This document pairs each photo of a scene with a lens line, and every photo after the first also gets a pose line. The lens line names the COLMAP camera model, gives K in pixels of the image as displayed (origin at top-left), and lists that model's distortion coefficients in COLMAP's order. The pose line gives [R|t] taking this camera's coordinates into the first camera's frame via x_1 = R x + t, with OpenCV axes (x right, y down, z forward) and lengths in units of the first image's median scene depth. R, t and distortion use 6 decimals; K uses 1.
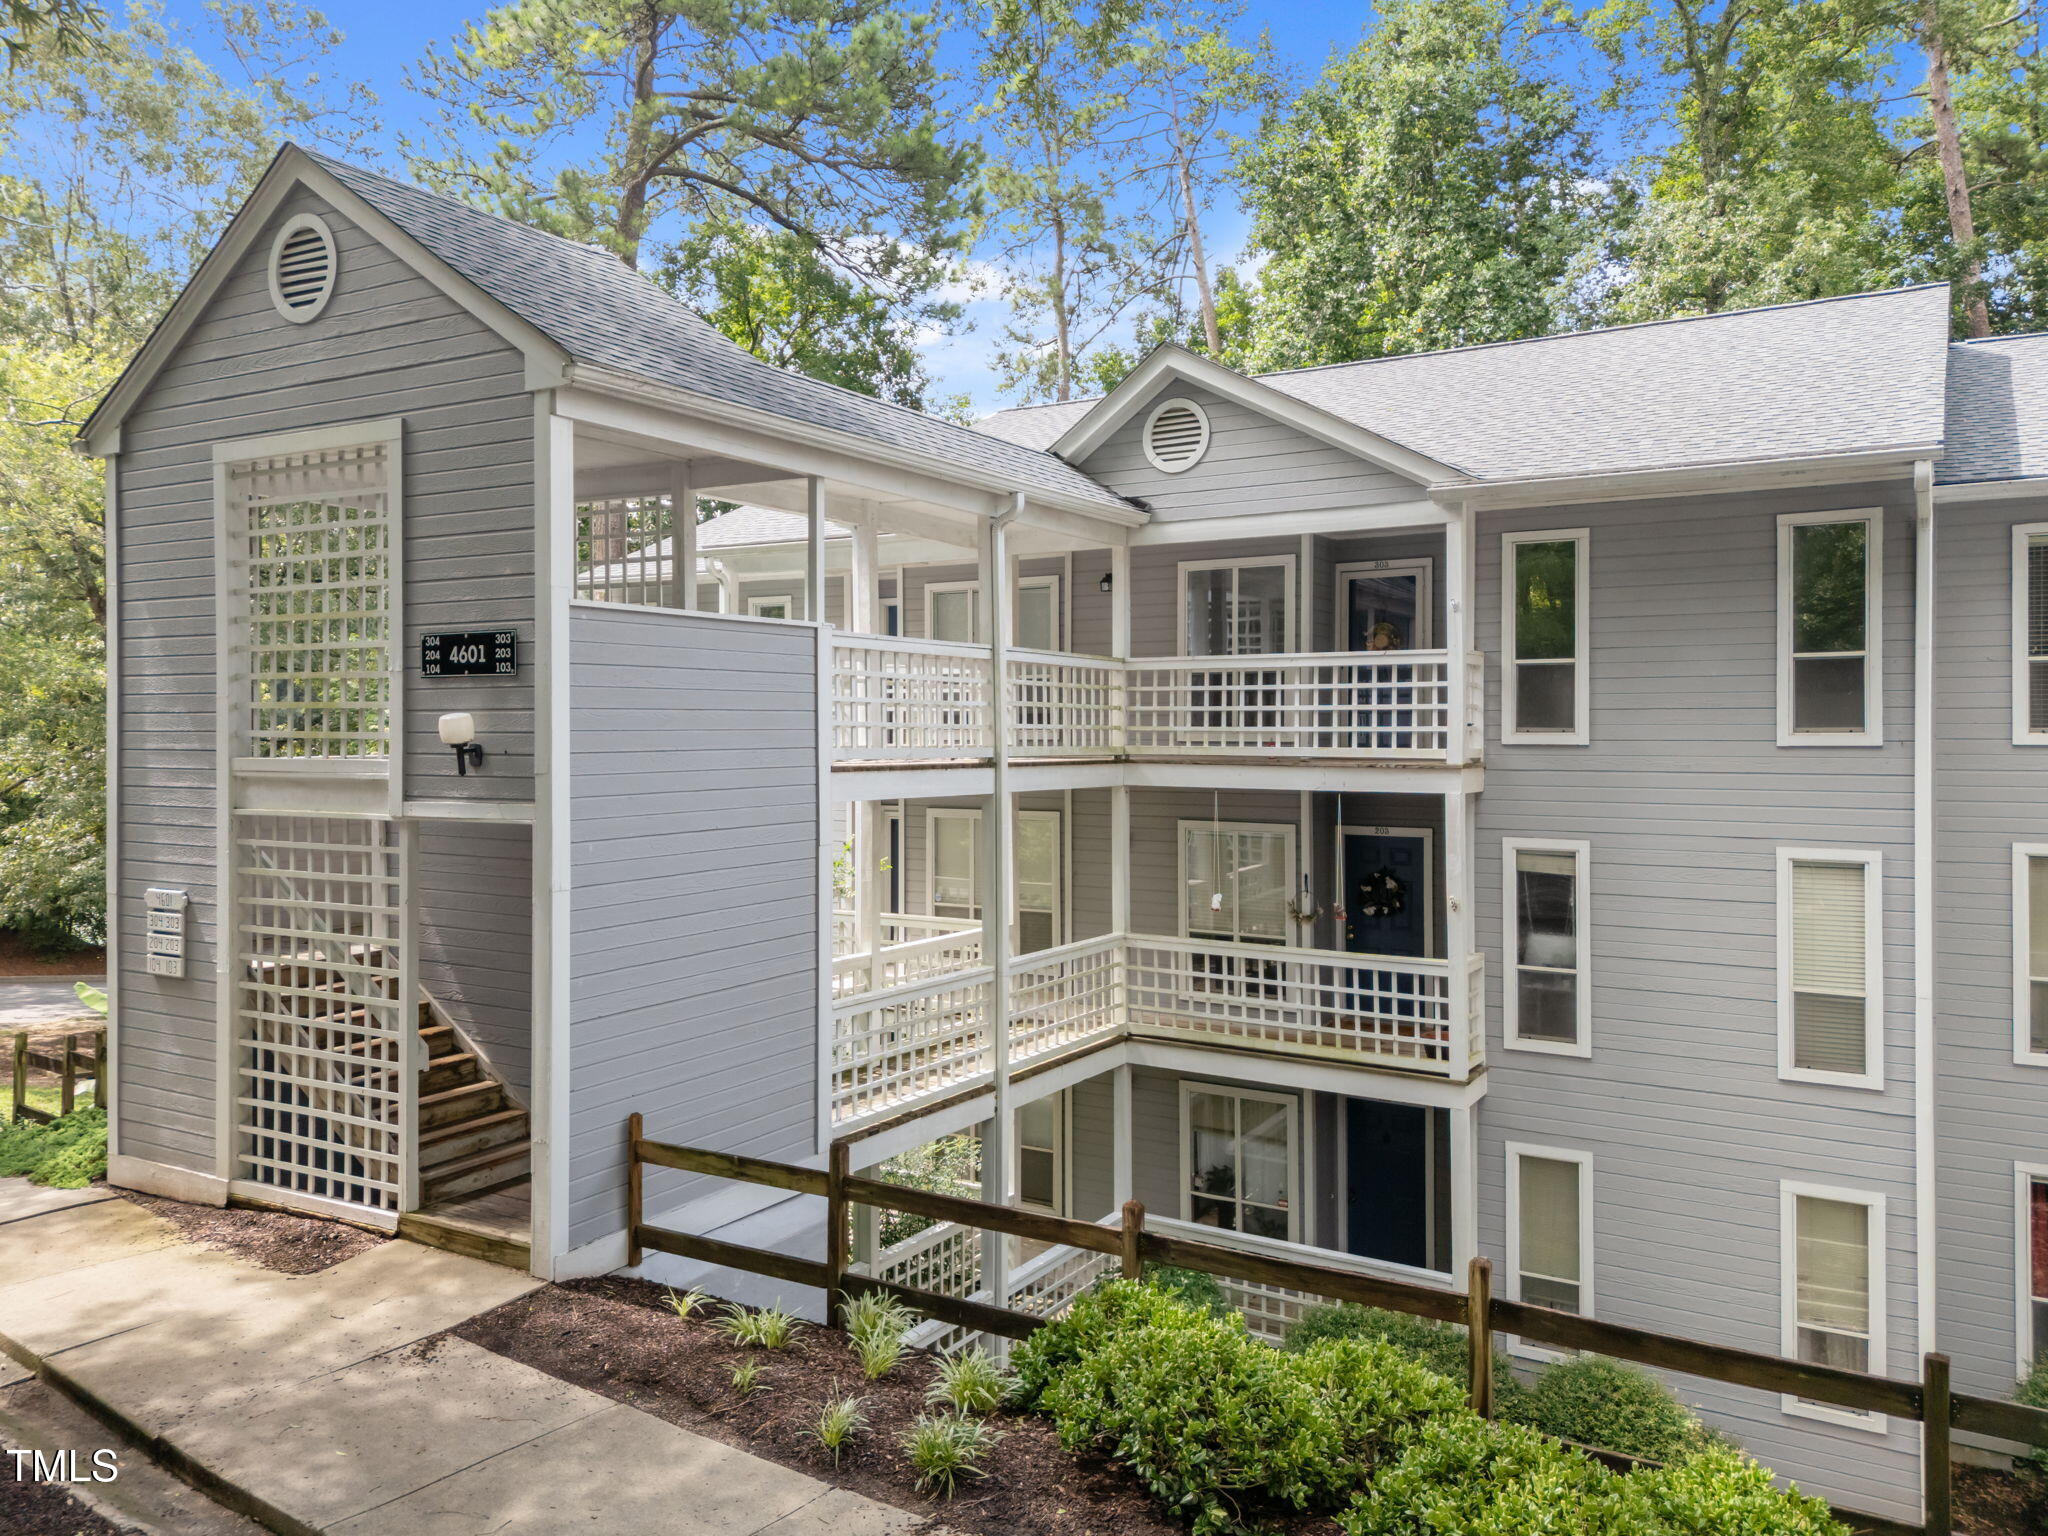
lens RADIAL K [[1515.7, 0, 1029.1], [0, 1515.7, 731.8], [0, 0, 1]] dist [0.117560, -0.157736]
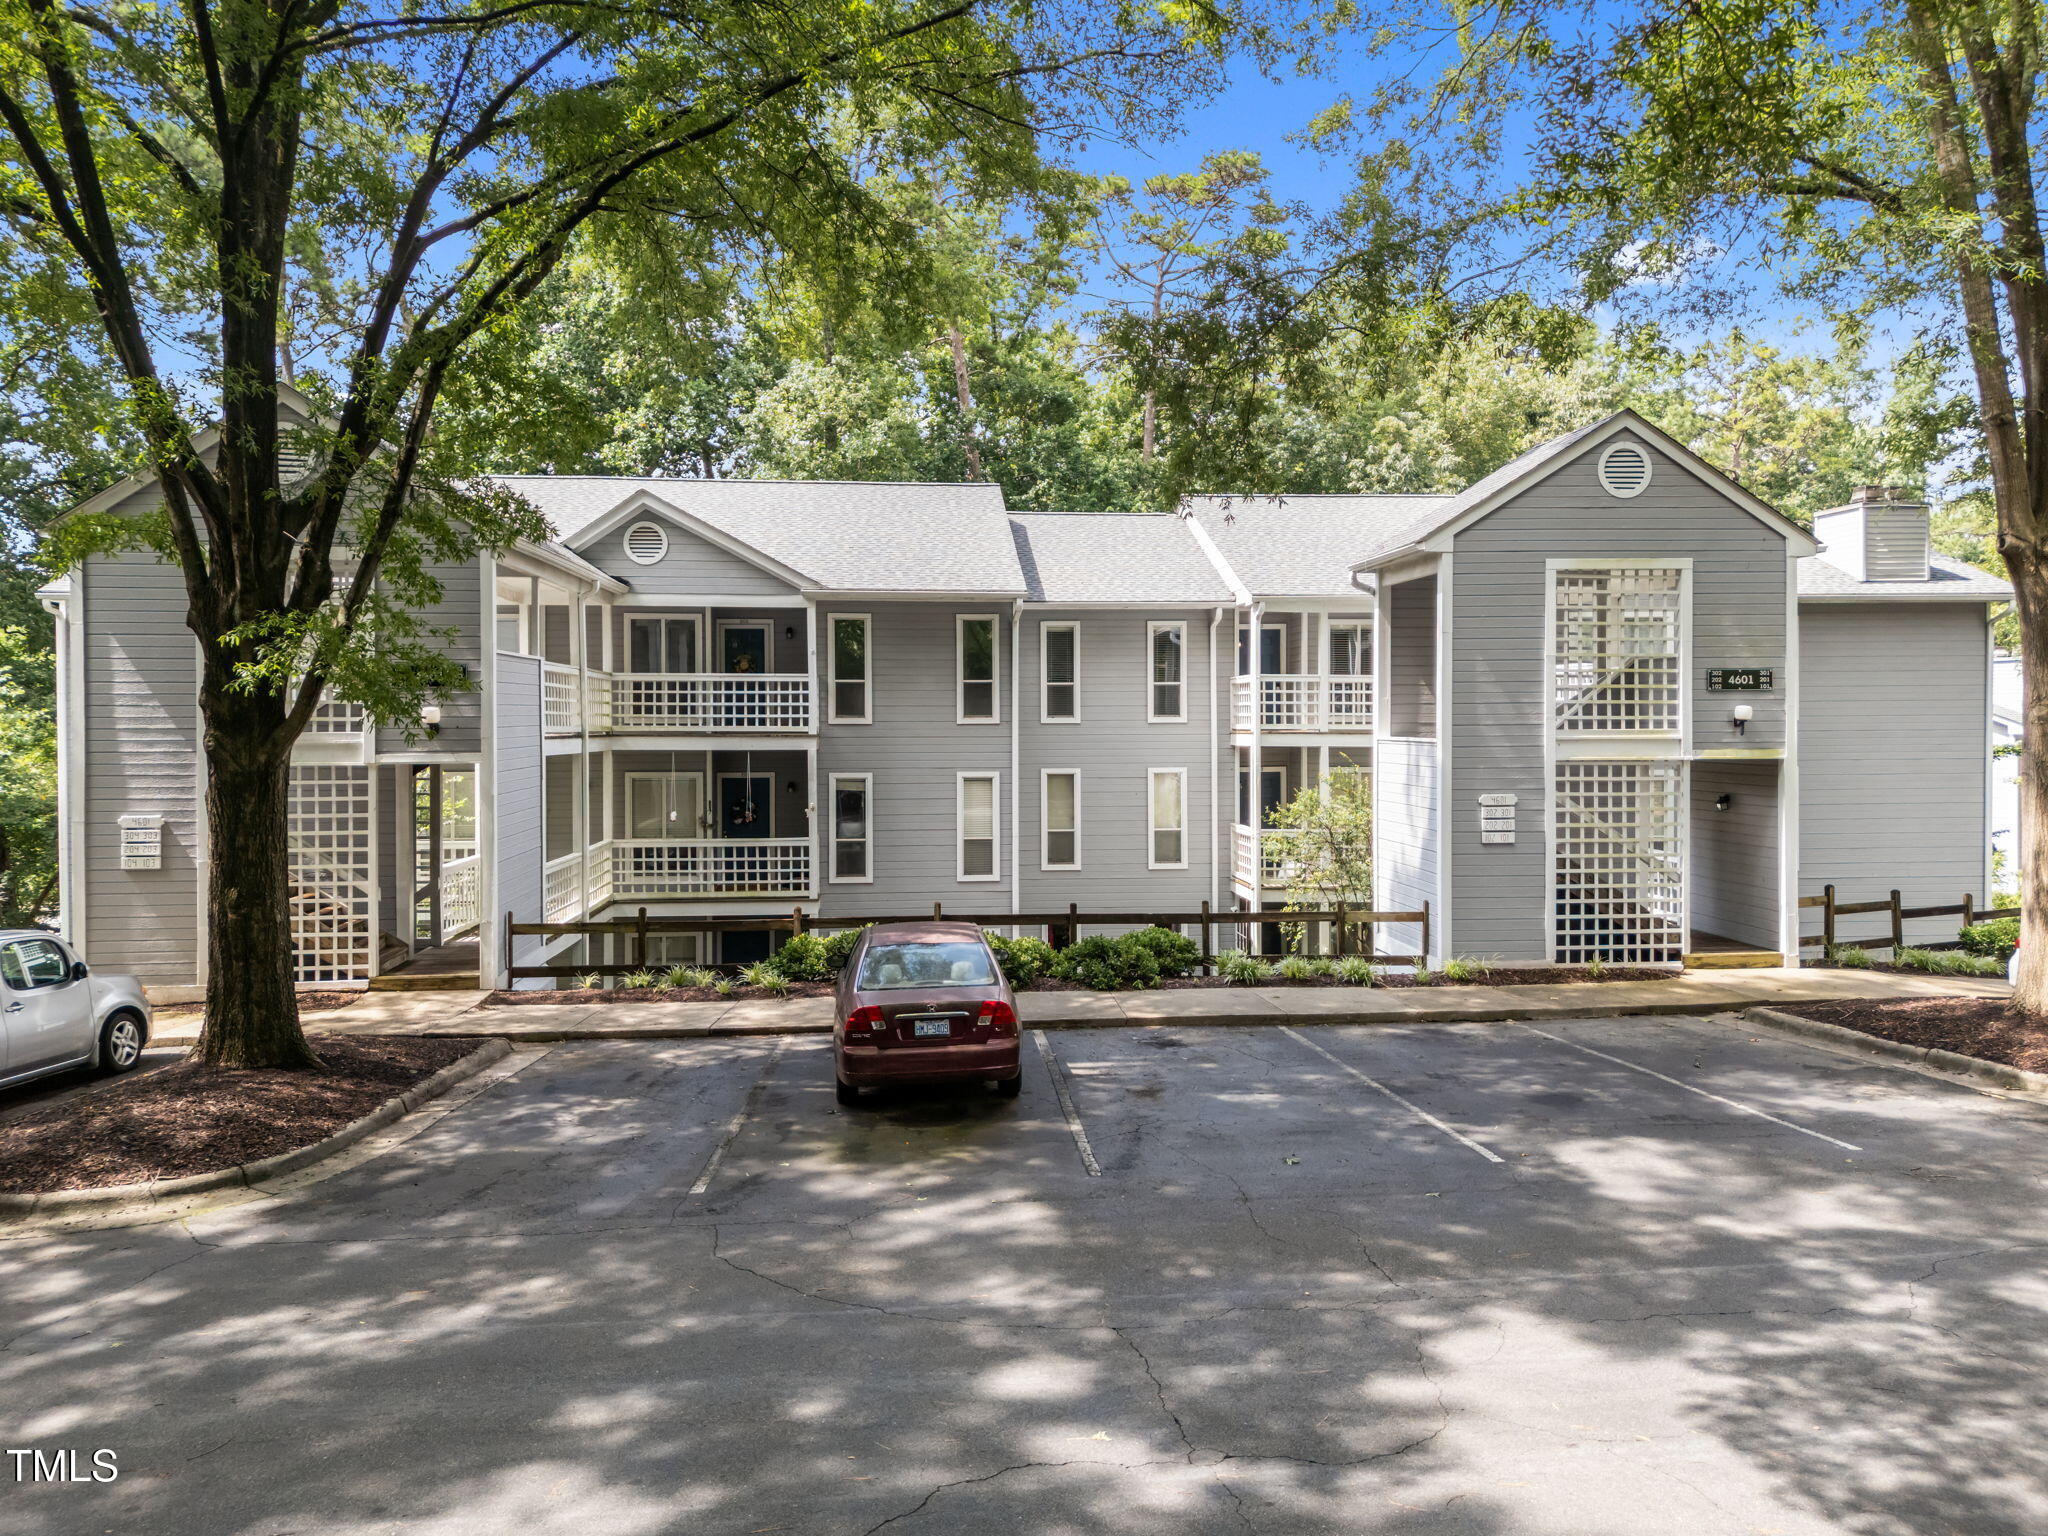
lens RADIAL K [[1515.7, 0, 1029.1], [0, 1515.7, 731.8], [0, 0, 1]] dist [0.117560, -0.157736]
pose [[0.807295, -0.006319, 0.590114, -0.611830], [0.001928, 0.999966, 0.008069, 0.003070], [-0.590144, -0.005376, 0.807280, -0.679202]]
